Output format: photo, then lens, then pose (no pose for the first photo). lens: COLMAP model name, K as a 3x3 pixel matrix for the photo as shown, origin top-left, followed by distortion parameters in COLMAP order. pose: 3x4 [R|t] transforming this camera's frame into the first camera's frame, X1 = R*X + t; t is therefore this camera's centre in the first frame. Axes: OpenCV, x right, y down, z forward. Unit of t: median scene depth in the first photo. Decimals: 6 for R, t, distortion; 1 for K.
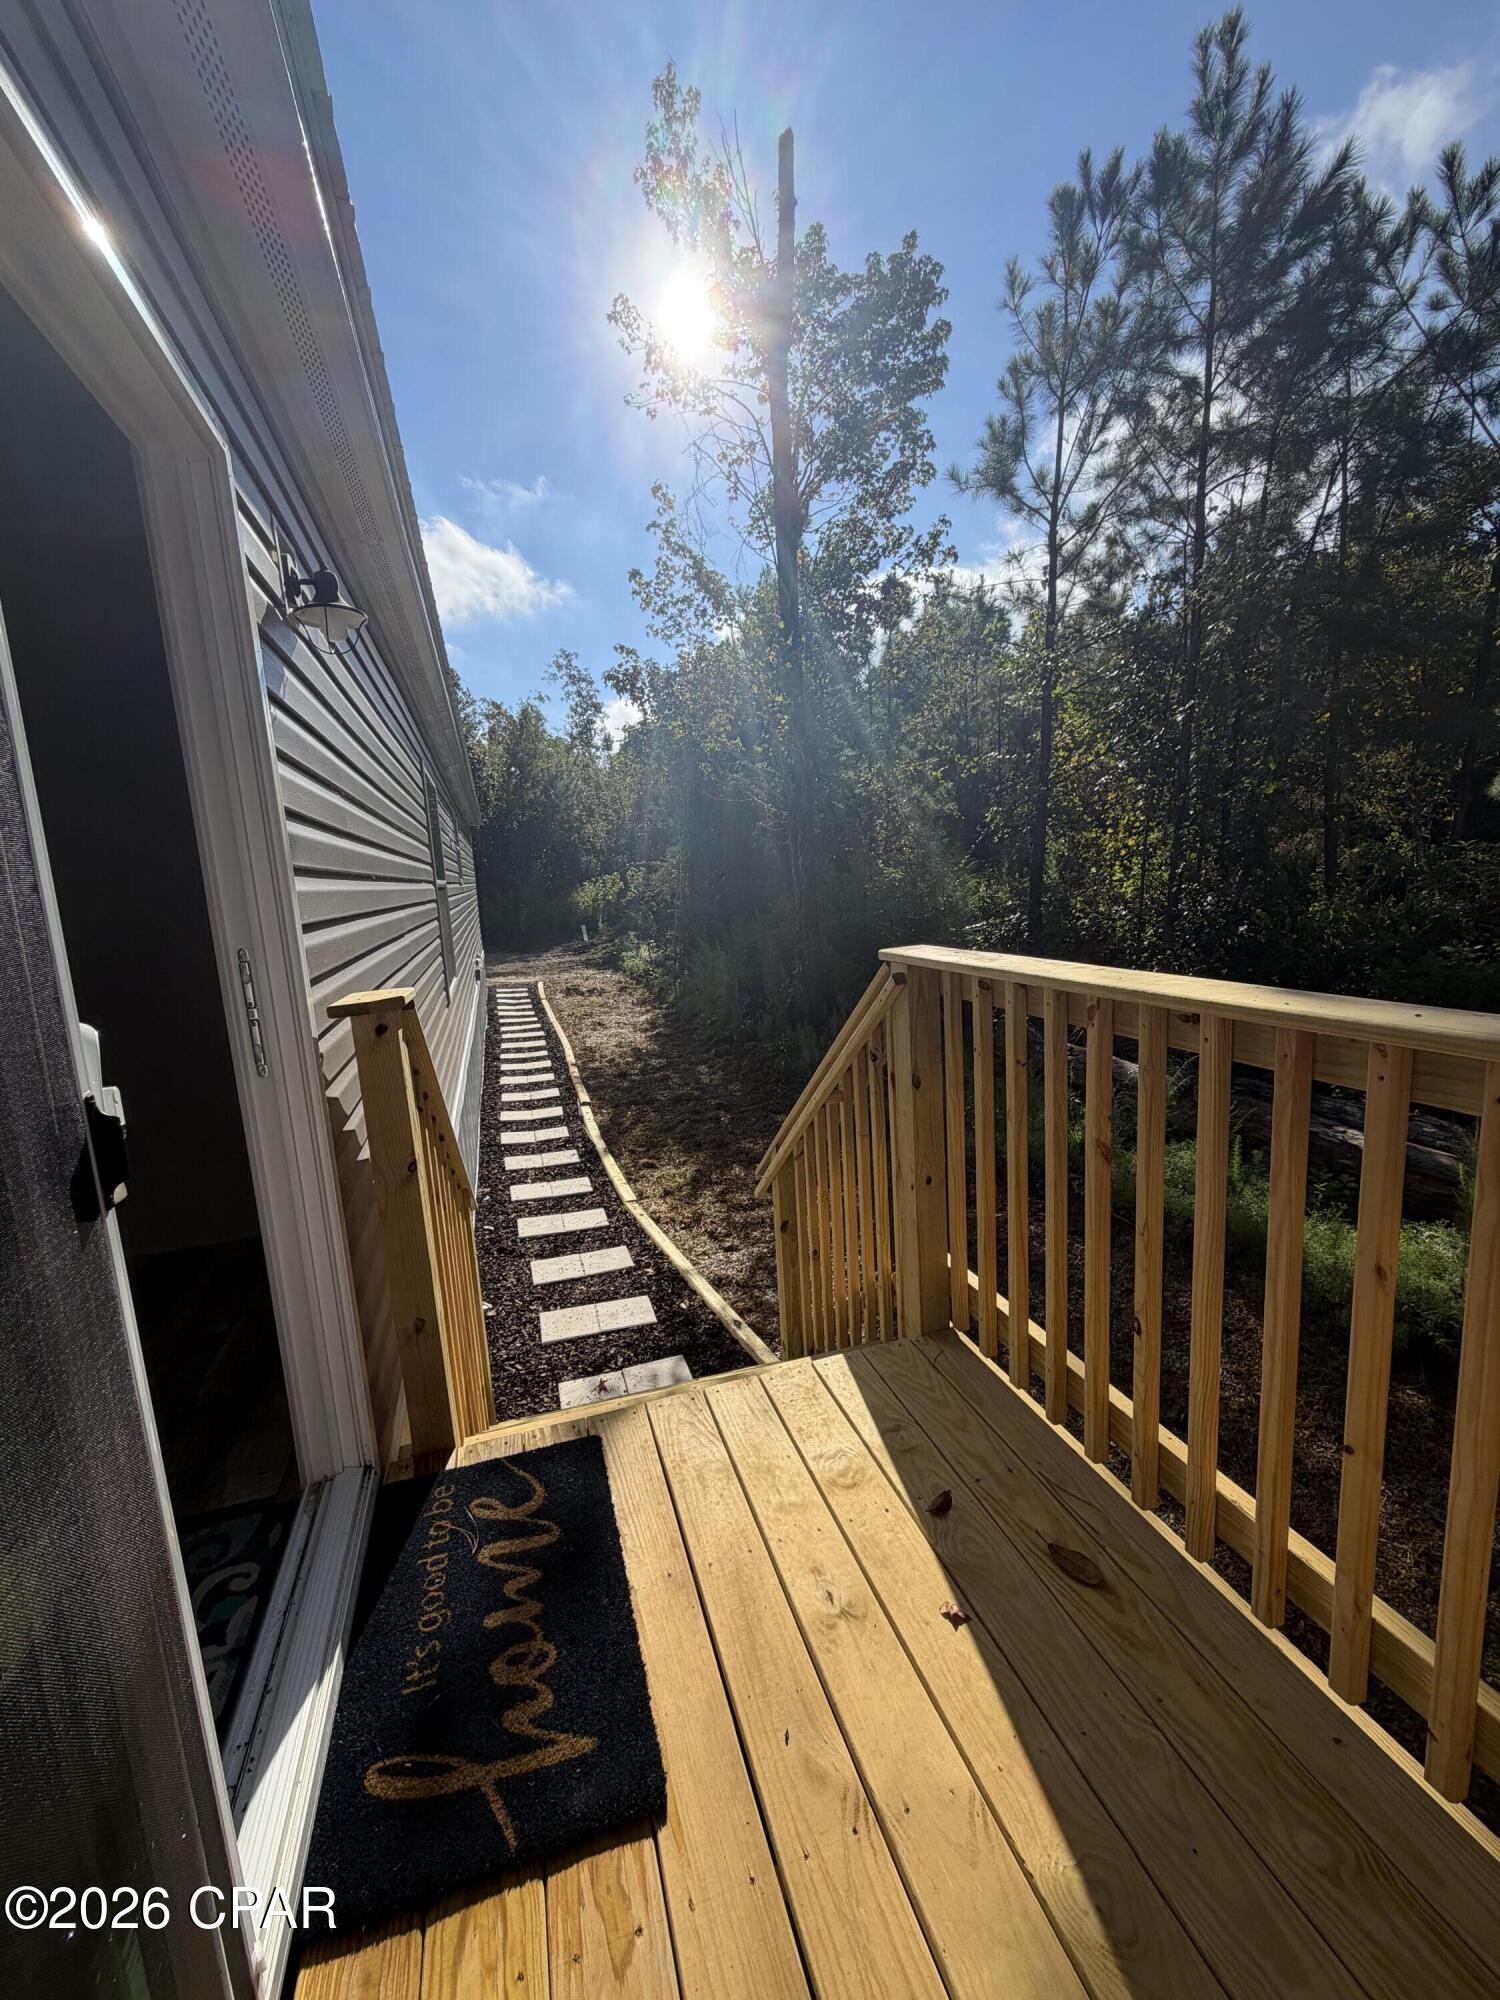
lens RADIAL K [[798.2, 0, 752.2], [0, 798.2, 994.6], [0, 0, 1]] dist [0.001465, 0.000170]
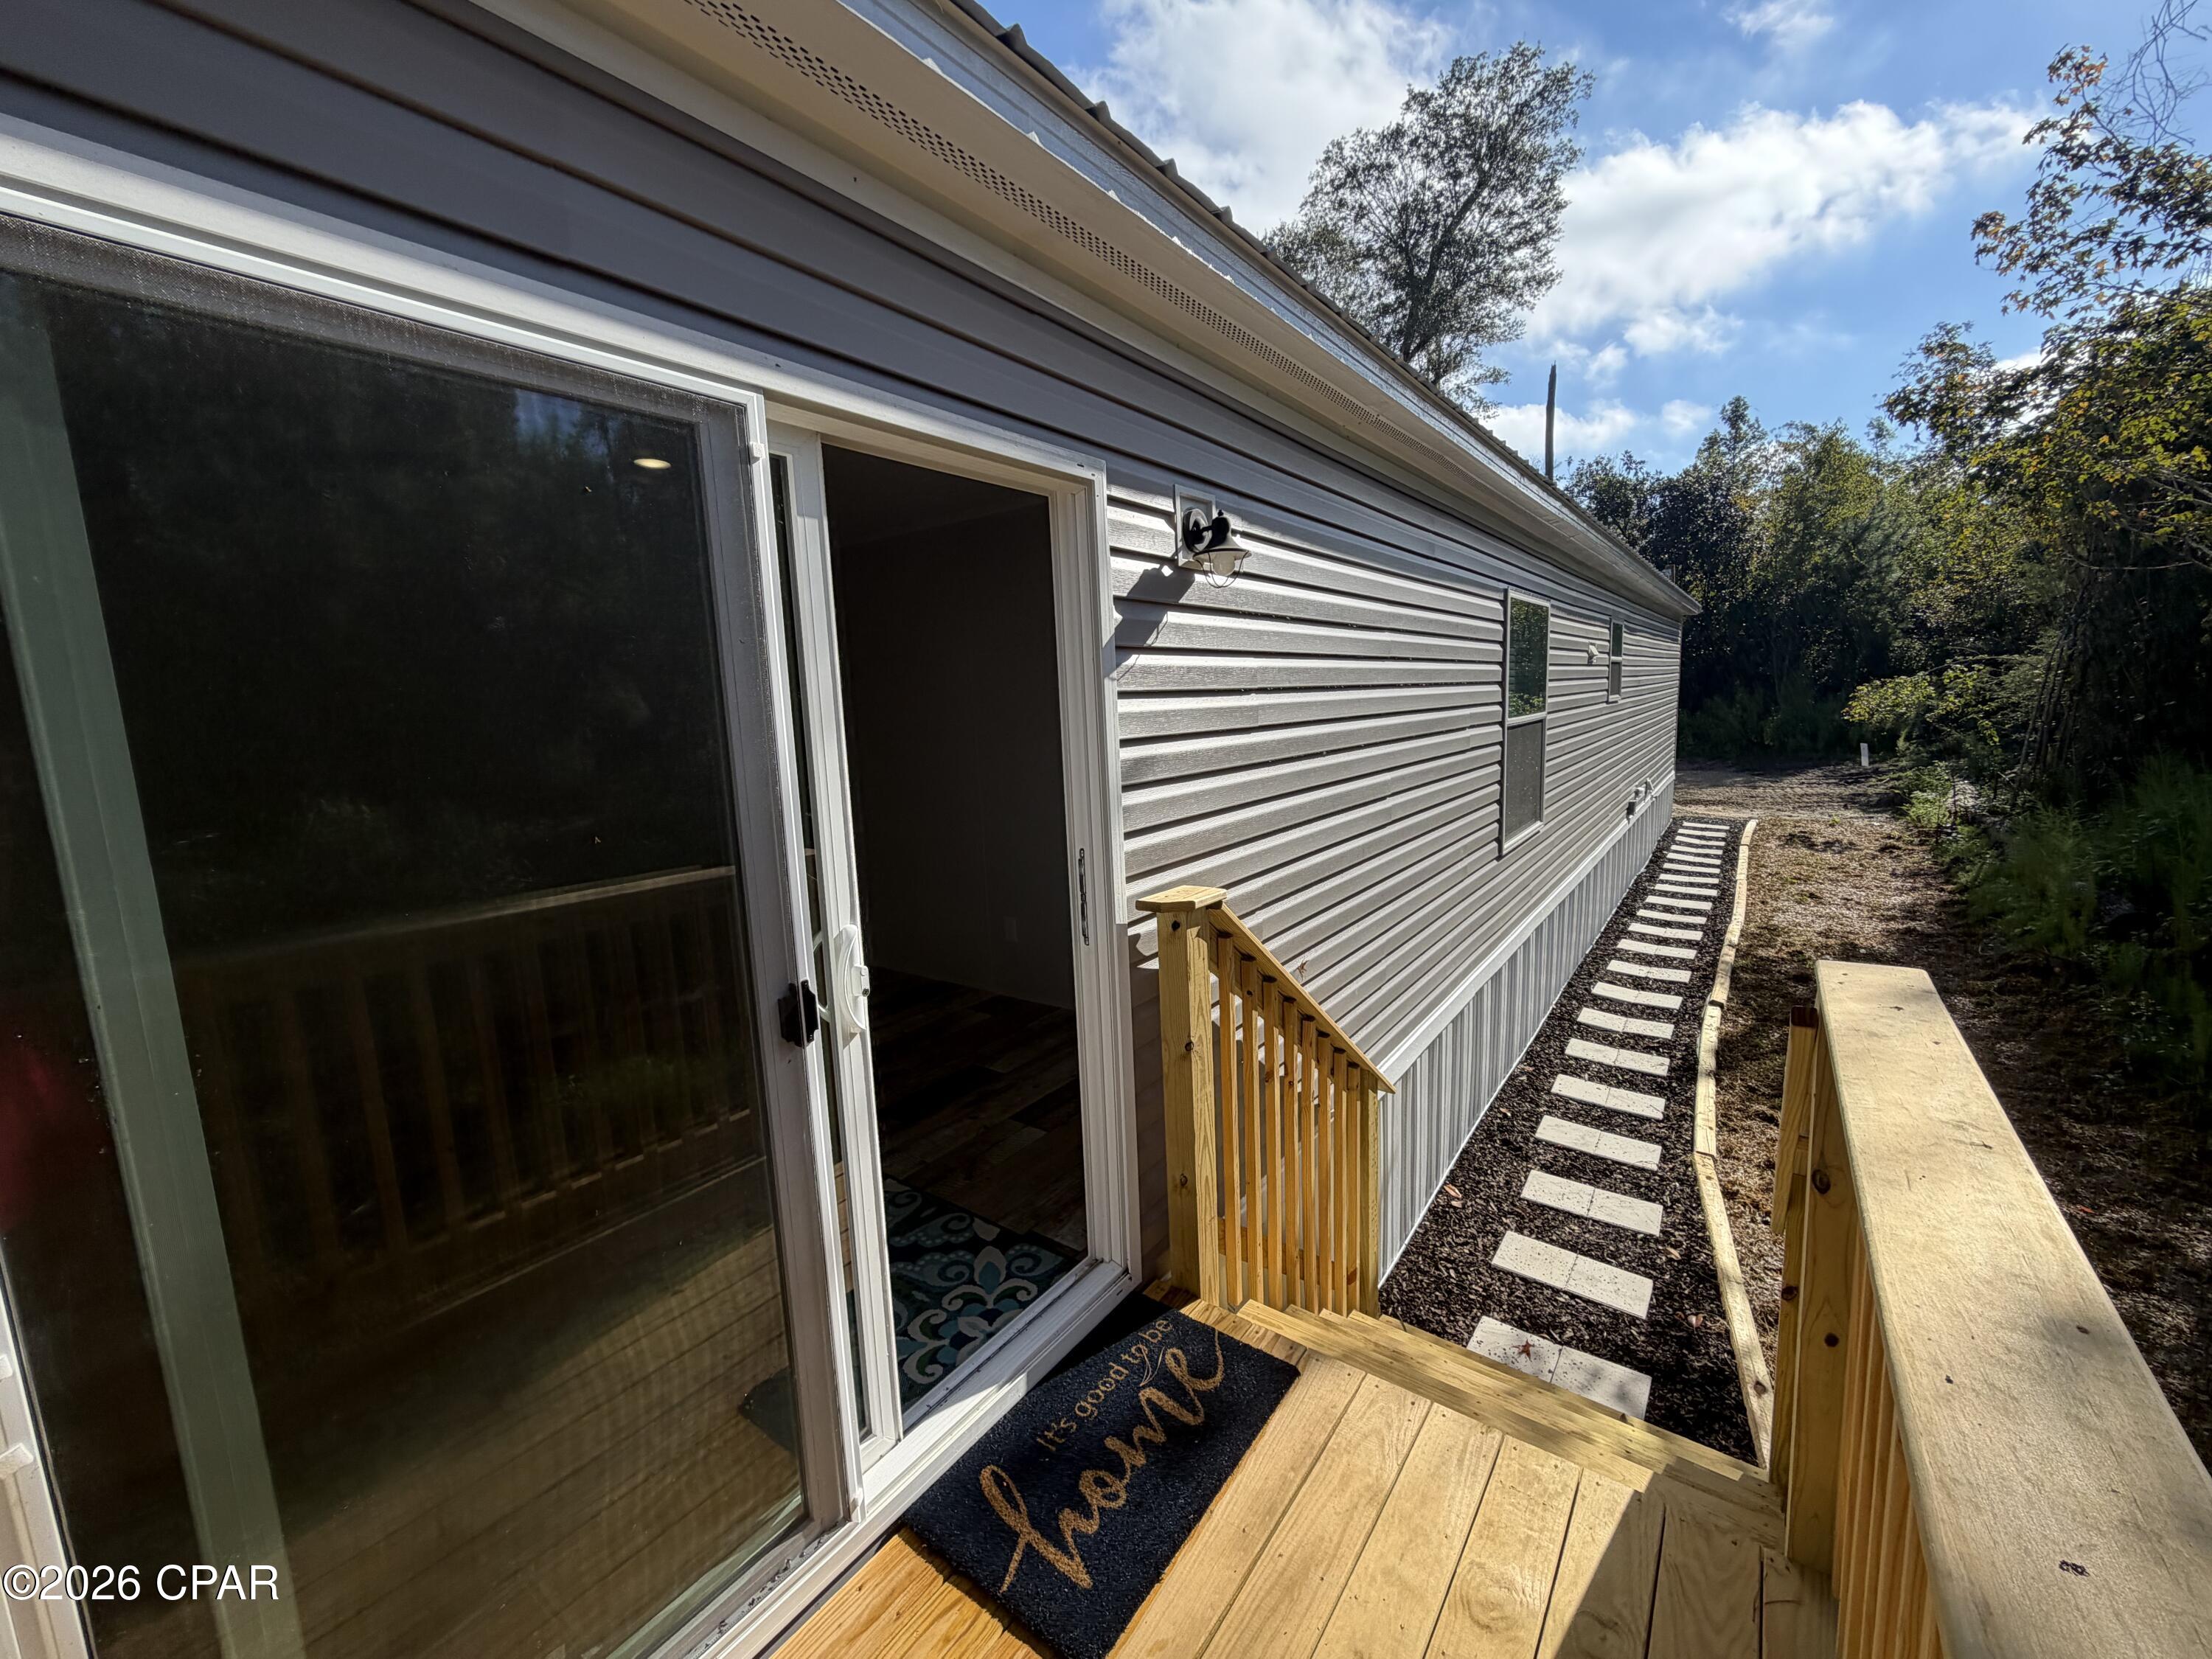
lens RADIAL K [[882.8, 0, 1101.8], [0, 882.8, 826.0], [0, 0, 1]] dist [0.001465, 0.000170]
pose [[0.576200, 0.143049, -0.804693, 0.141452], [-0.111207, 0.989130, 0.096206, -0.061075], [0.809708, 0.034053, 0.585844, 0.041932]]
